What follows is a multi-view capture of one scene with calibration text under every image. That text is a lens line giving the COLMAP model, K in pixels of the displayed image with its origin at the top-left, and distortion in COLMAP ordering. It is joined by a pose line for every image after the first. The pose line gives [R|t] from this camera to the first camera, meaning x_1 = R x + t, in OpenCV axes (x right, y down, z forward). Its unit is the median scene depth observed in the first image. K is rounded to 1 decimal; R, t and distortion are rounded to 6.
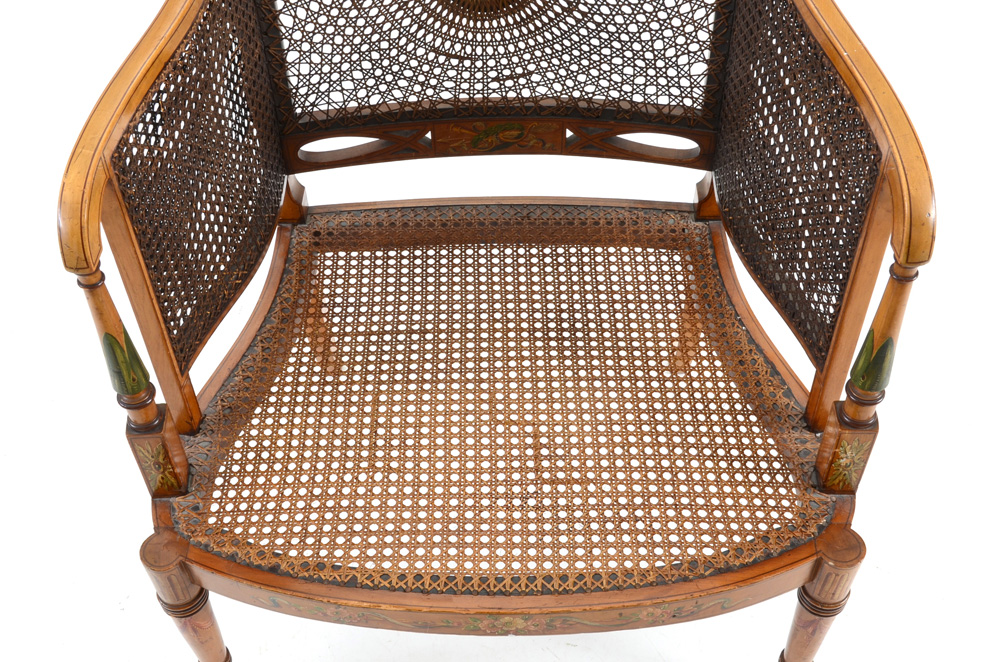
lens RADIAL K [[1122.3, 0, 496.5], [0, 1122.3, 332.7], [0, 0, 1]] dist [0.035848, 0.000000]
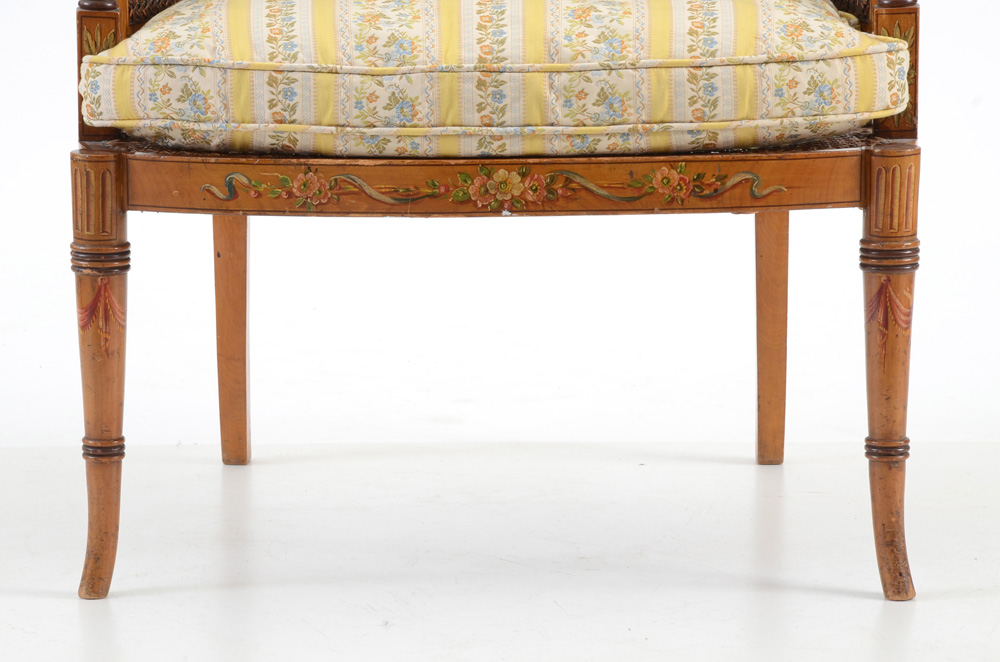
lens RADIAL K [[3953.6, 0, 495.9], [0, 3953.6, 354.6], [0, 0, 1]] dist [1.271944, 0.000000]
pose [[0.999795, 0.018560, -0.008039, 0.028446], [-0.019504, 0.779482, -0.626120, 2.011313], [-0.005354, 0.626149, 0.779685, -1.156983]]
